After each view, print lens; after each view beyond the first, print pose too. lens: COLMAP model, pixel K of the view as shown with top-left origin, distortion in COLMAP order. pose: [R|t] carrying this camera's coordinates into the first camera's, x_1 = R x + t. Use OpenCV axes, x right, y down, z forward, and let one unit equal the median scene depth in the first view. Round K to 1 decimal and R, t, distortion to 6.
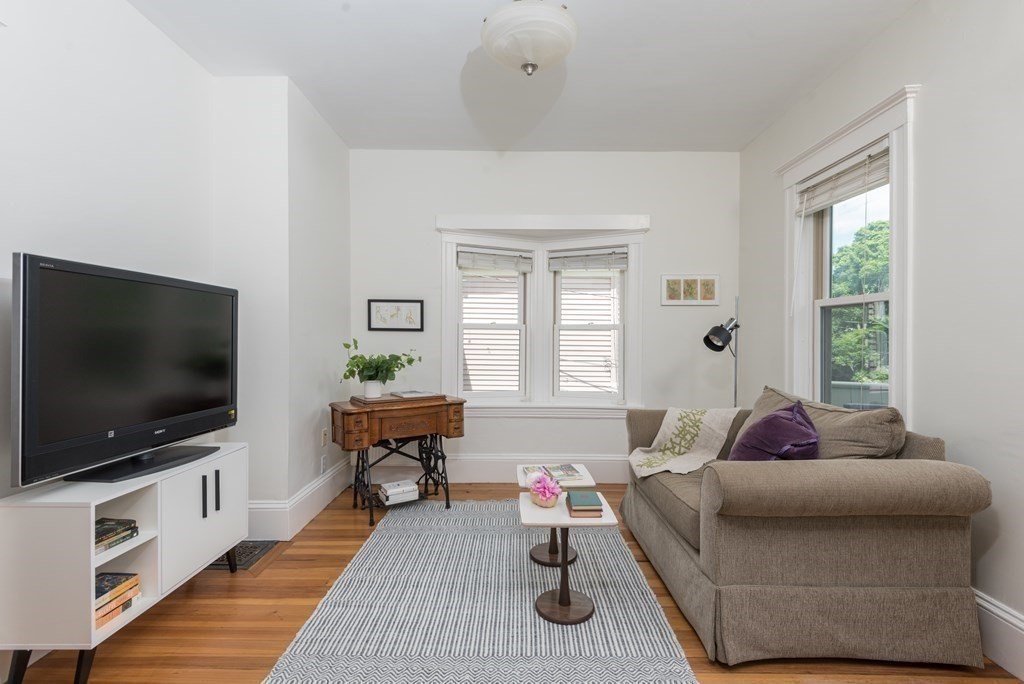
lens RADIAL K [[455.4, 0, 512.0], [0, 455.4, 342.0], [0, 0, 1]] dist [0.001857, -0.030188]
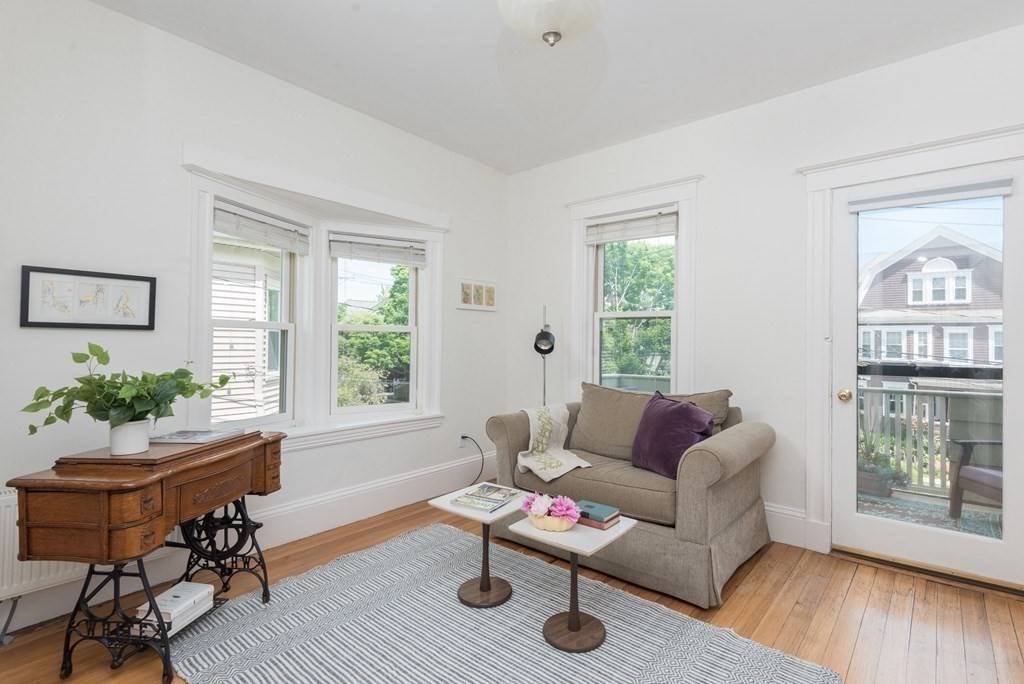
lens RADIAL K [[470.6, 0, 512.0], [0, 470.6, 342.0], [0, 0, 1]] dist [-0.000085, -0.032903]
pose [[0.624650, 0.000415, 0.780904, -0.433987], [0.003011, 0.999991, -0.002940, -0.005610], [-0.780899, 0.004187, 0.624644, 0.298473]]
